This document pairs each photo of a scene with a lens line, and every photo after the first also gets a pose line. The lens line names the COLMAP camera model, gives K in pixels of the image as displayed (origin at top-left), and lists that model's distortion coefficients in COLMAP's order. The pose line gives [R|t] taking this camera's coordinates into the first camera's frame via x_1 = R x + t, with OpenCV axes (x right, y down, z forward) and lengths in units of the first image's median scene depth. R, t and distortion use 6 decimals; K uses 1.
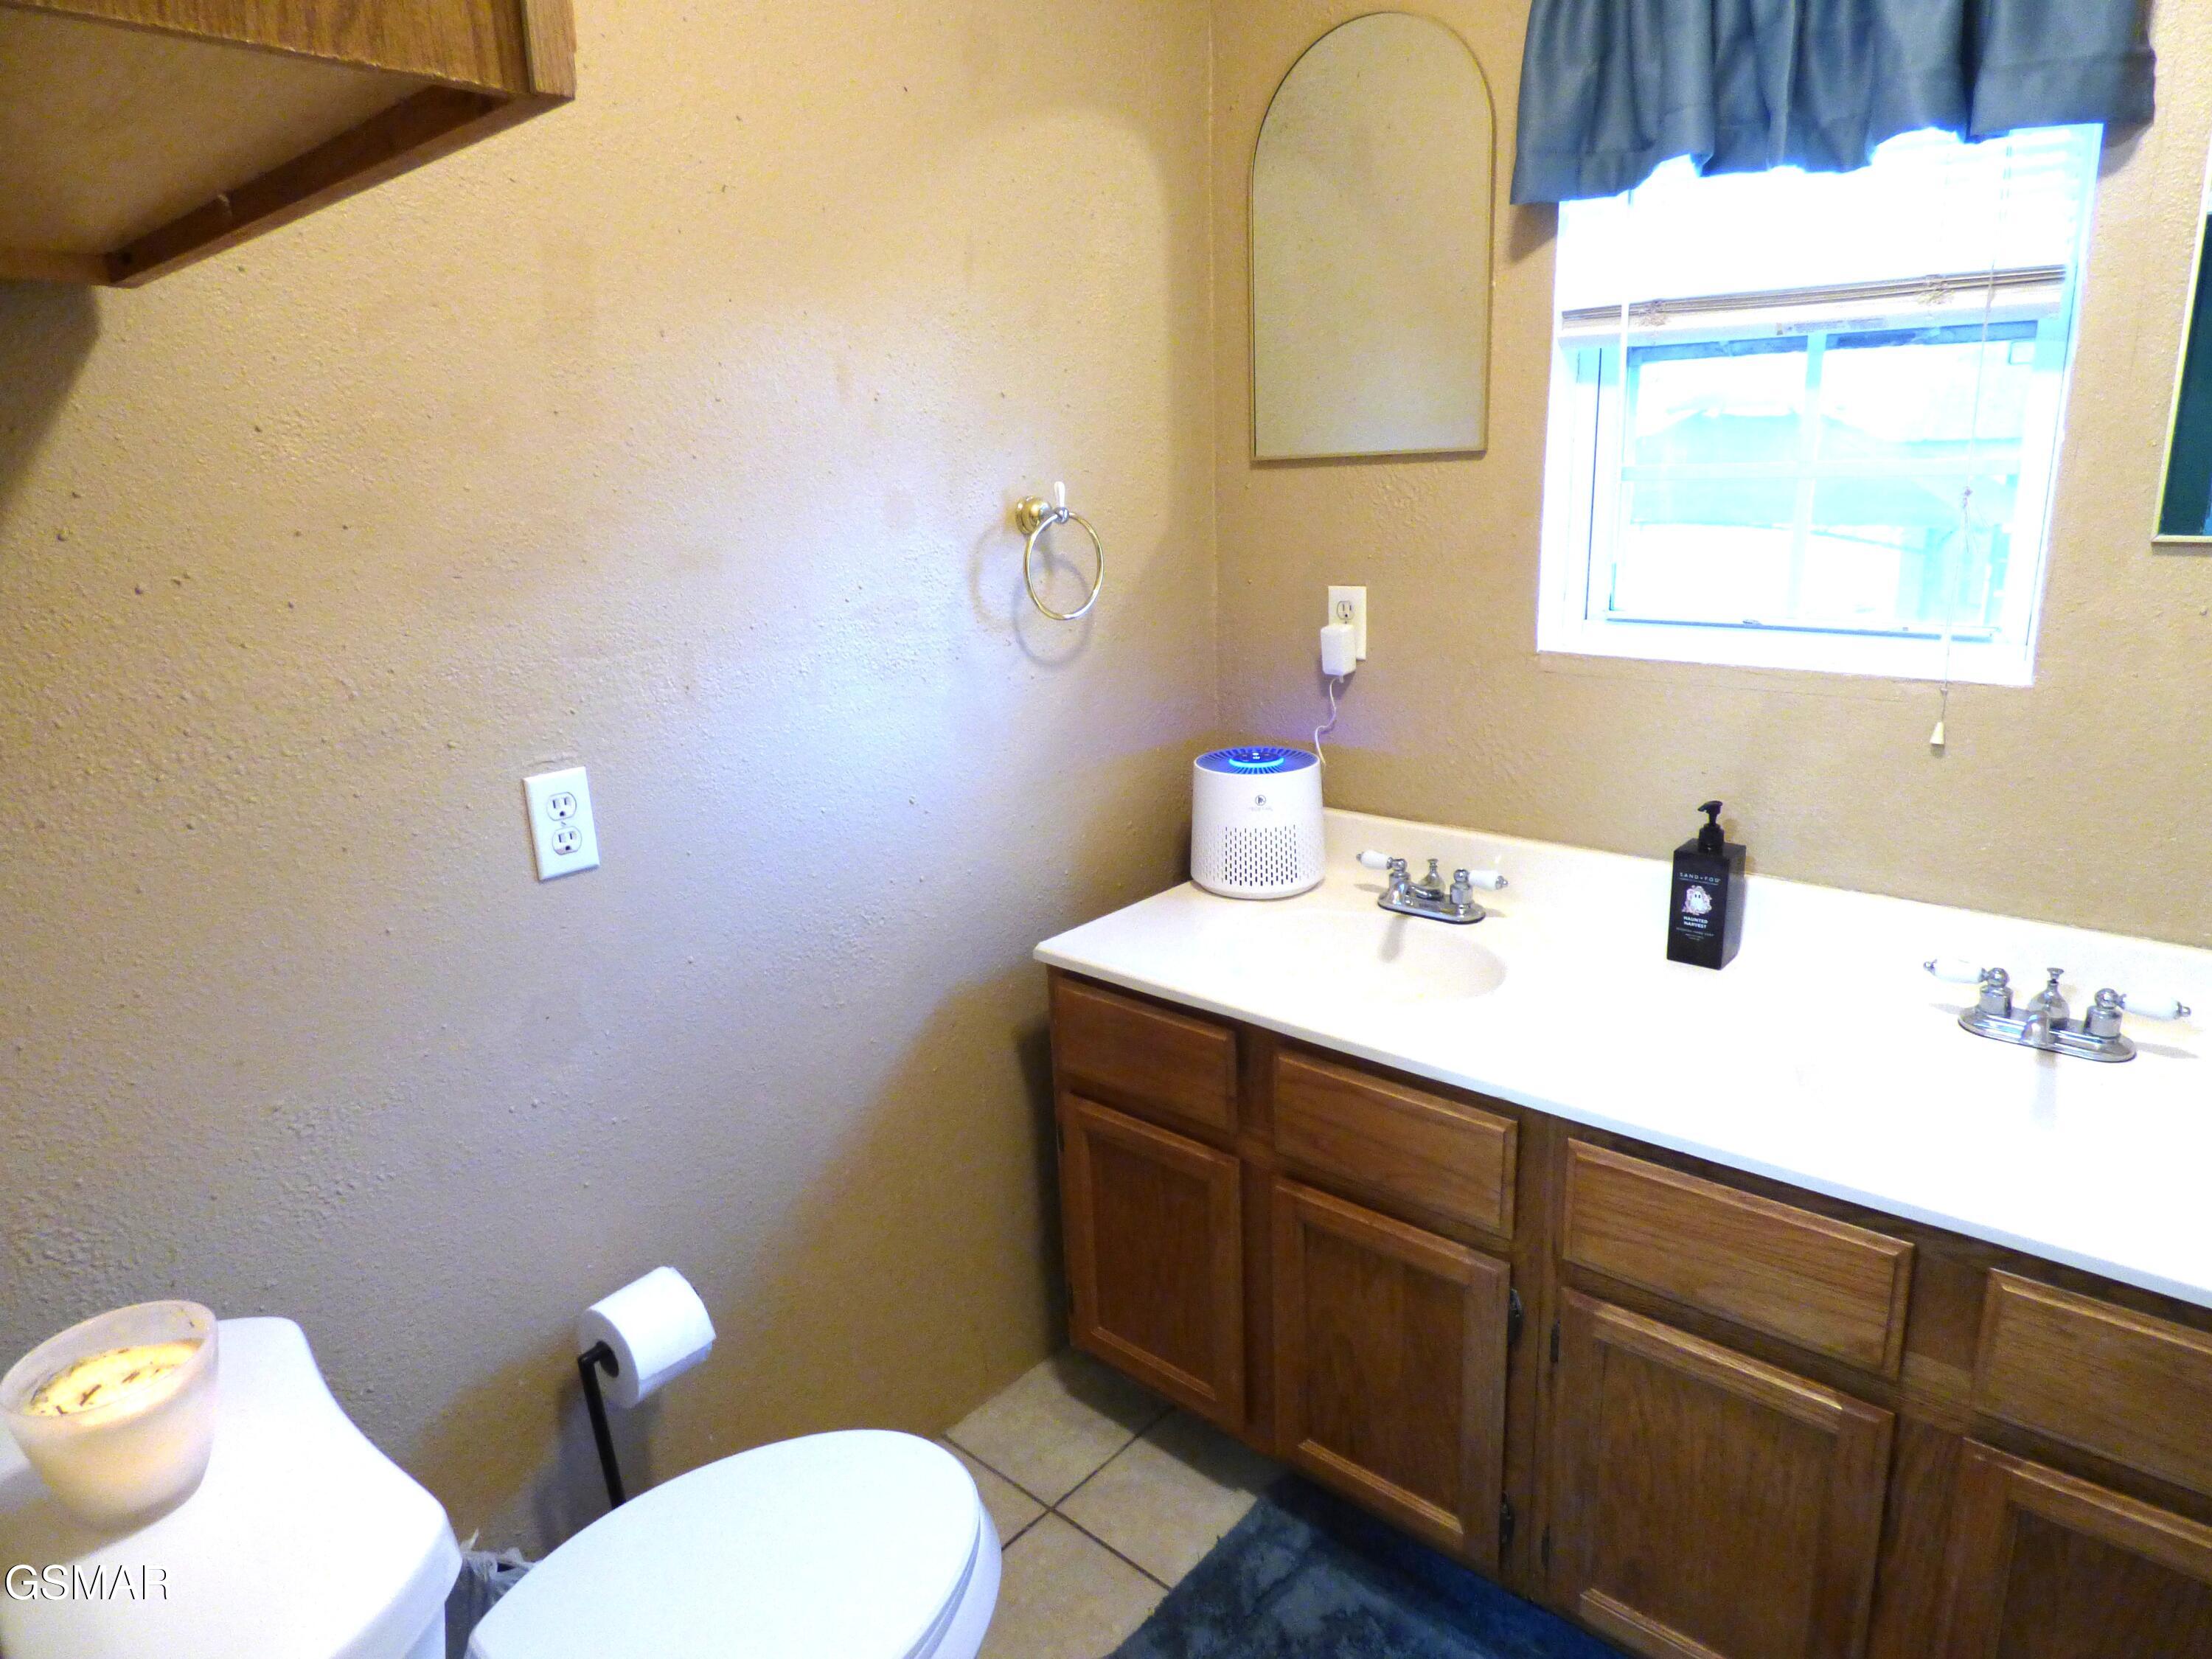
lens RADIAL K [[1320.1, 0, 1116.2], [0, 1320.1, 824.8], [0, 0, 1]] dist [-0.002829, -0.004423]
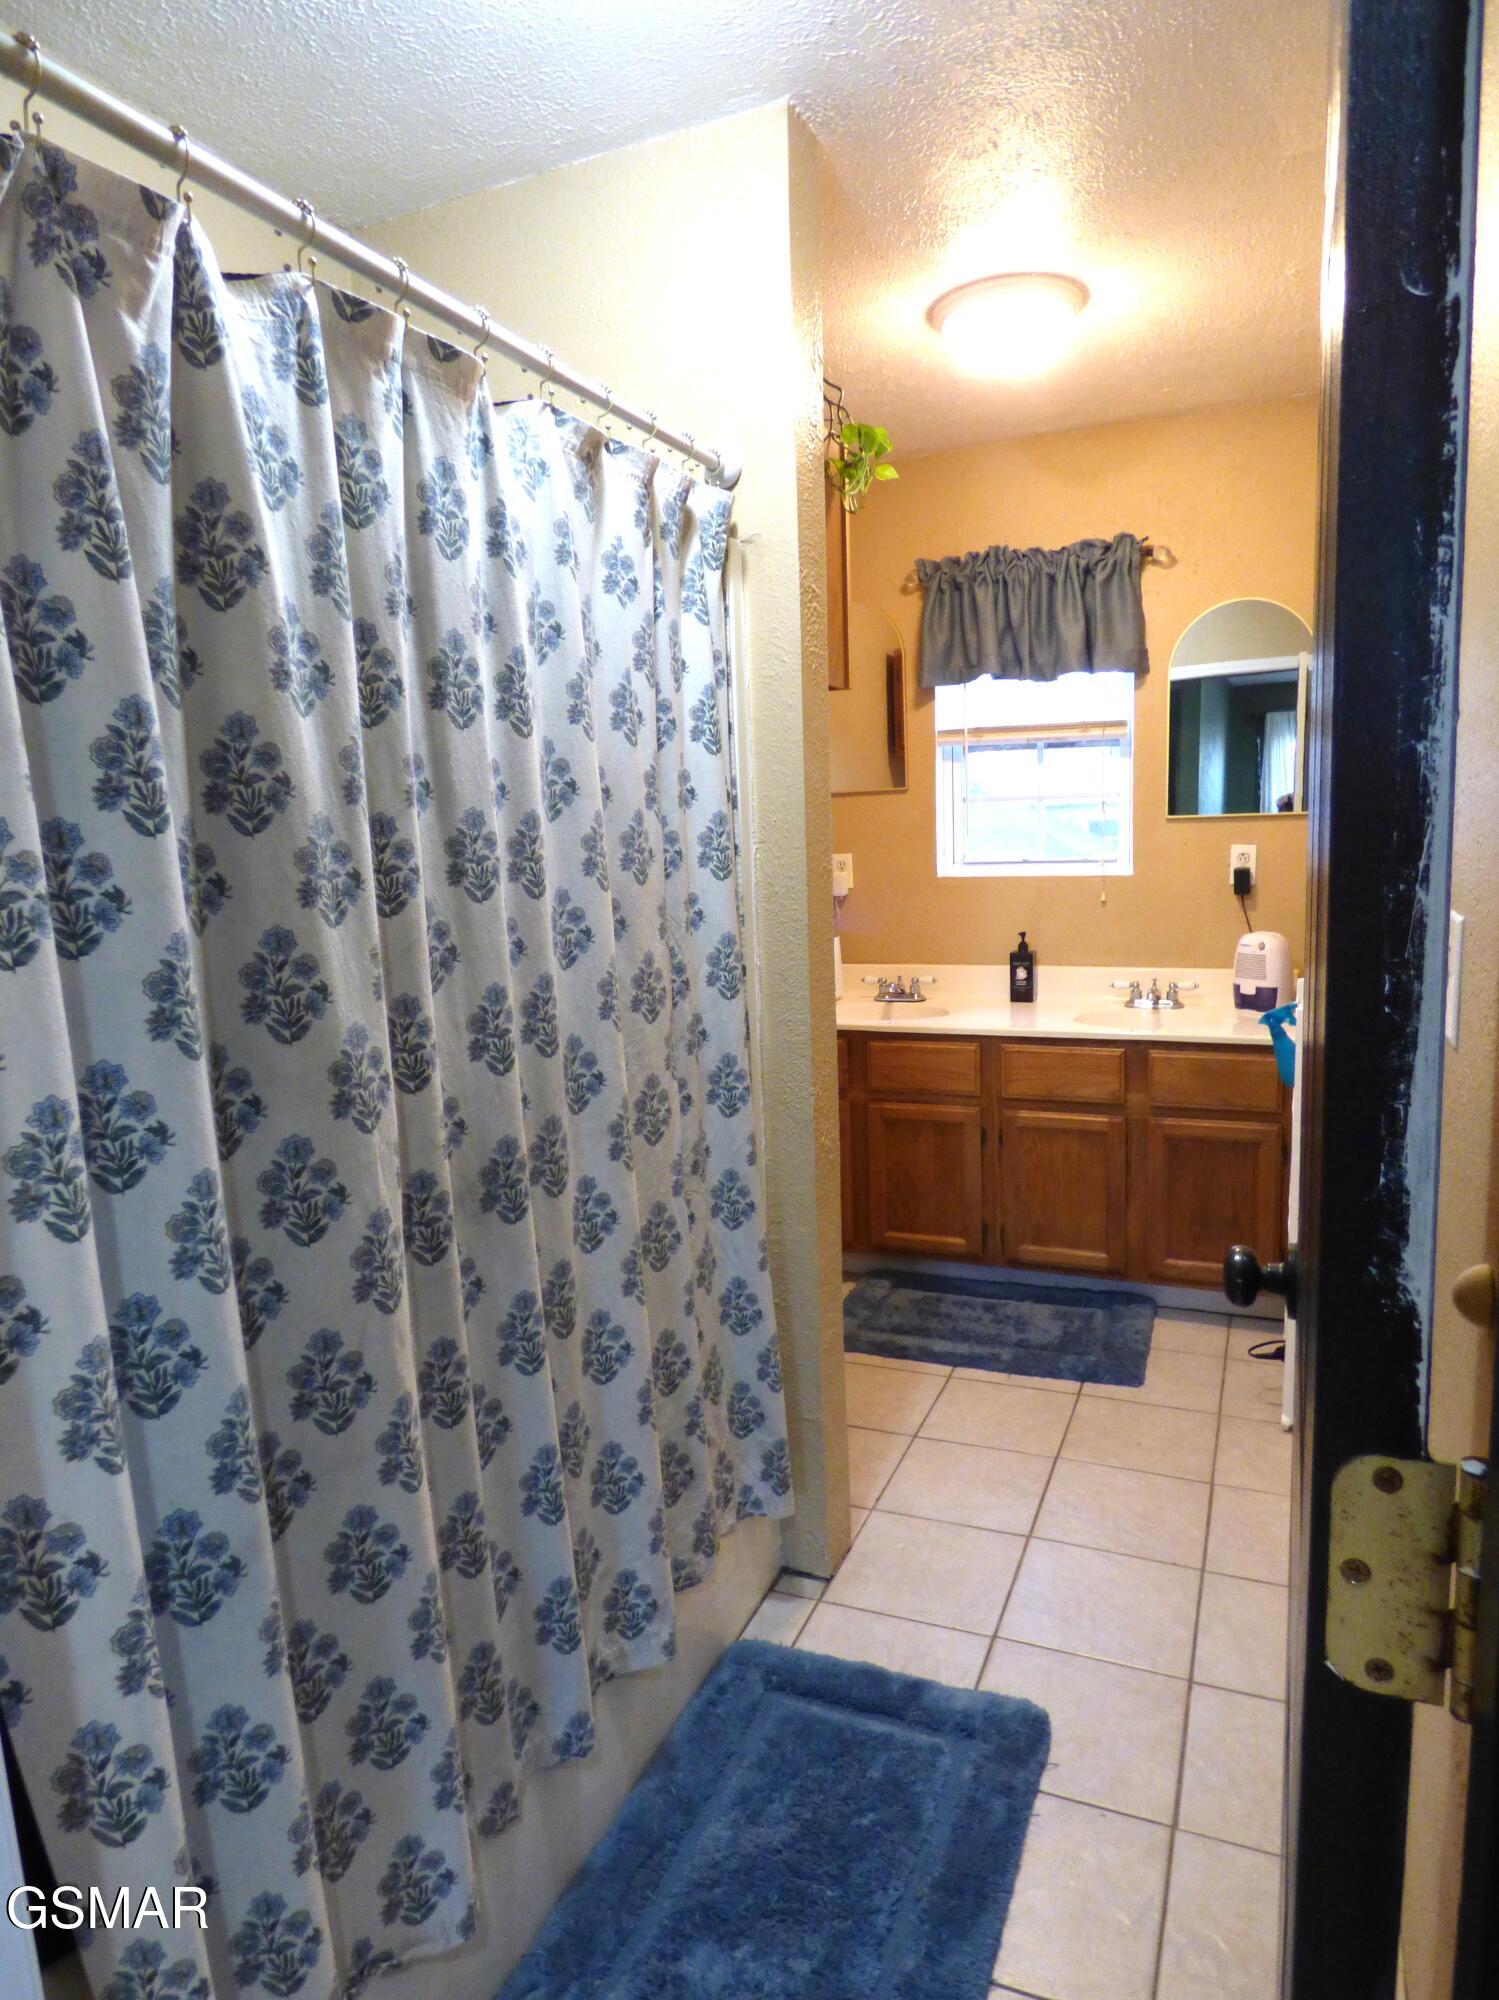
lens RADIAL K [[1193.6, 0, 746.2], [0, 1193.6, 1010.0], [0, 0, 1]] dist [-0.002829, -0.004423]
pose [[0.951100, -0.047905, 0.305147, -0.738103], [0.084306, 0.990651, -0.107248, 0.335108], [-0.297156, 0.127729, 0.946247, -0.936396]]
